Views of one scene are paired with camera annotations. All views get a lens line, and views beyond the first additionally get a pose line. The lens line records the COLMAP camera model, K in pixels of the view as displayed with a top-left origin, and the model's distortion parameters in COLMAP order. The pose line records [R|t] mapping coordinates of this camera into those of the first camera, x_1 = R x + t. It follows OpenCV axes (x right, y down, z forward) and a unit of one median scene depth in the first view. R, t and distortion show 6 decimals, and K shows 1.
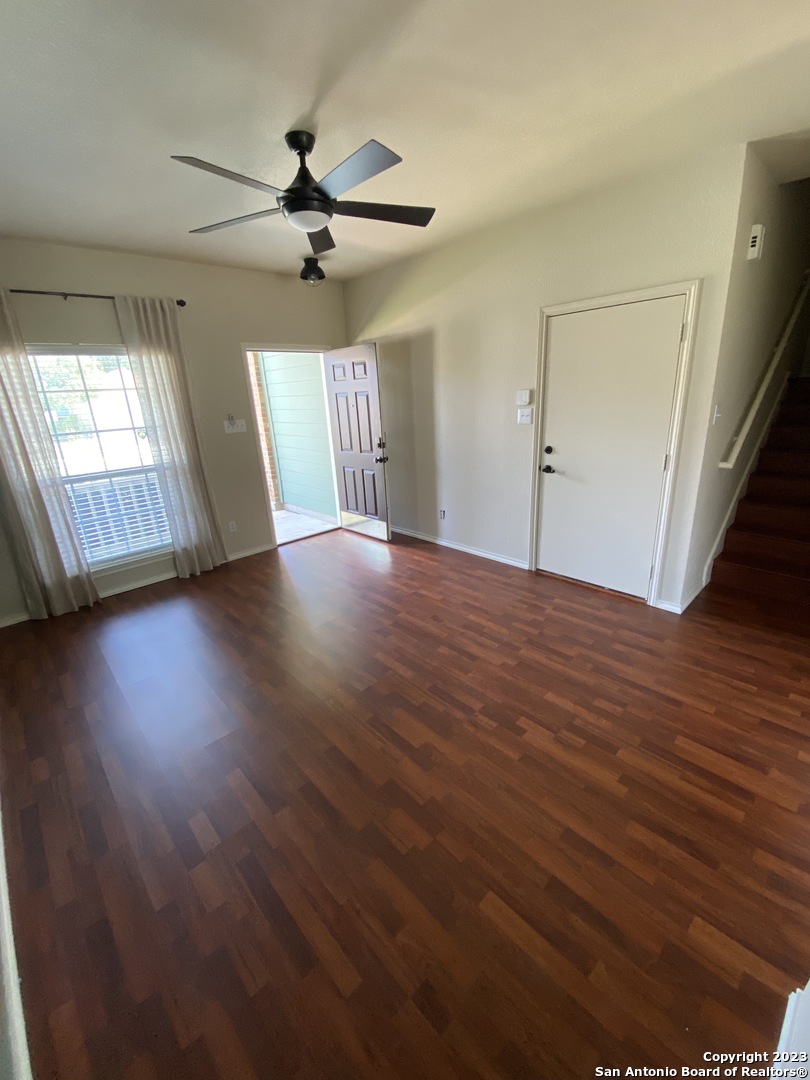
lens RADIAL K [[441.8, 0, 401.9], [0, 441.8, 537.5], [0, 0, 1]] dist [0.012856, -0.001500]
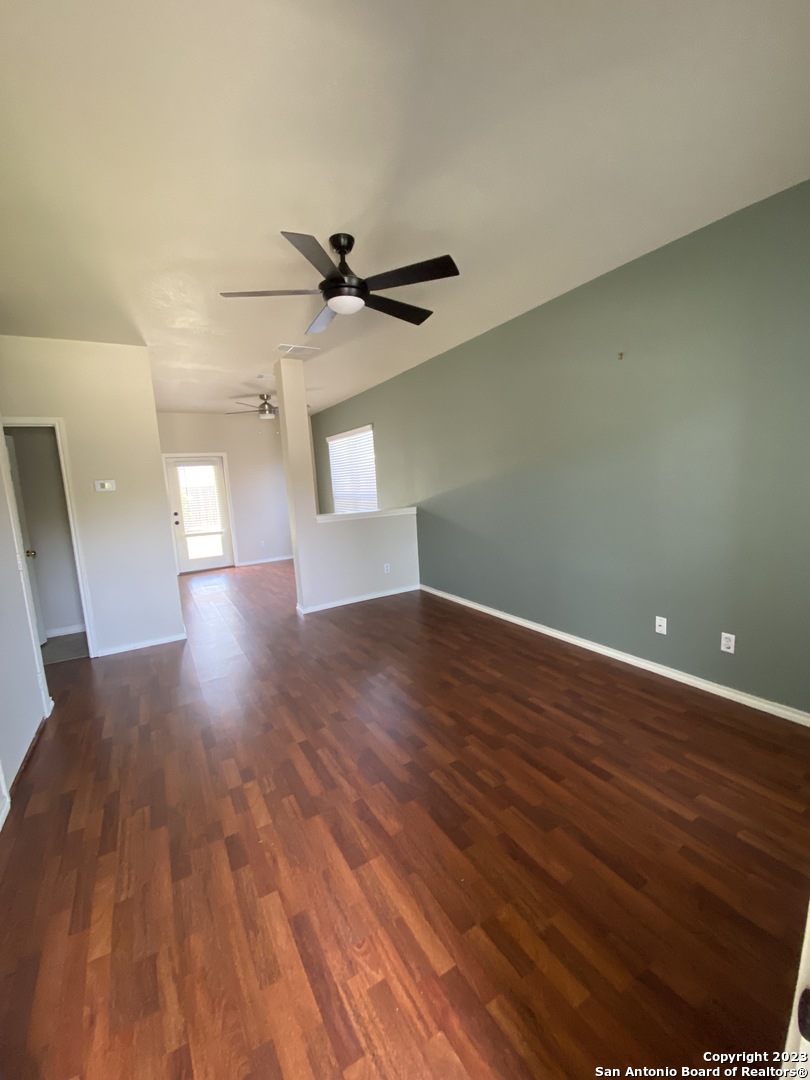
lens RADIAL K [[441.8, 0, 402.0], [0, 441.8, 538.8], [0, 0, 1]] dist [0.012856, -0.001500]
pose [[-0.971099, 0.074959, 0.226601, -0.317966], [0.166763, 0.892312, 0.419487, -0.366441], [-0.170754, 0.445152, -0.879023, 1.285804]]
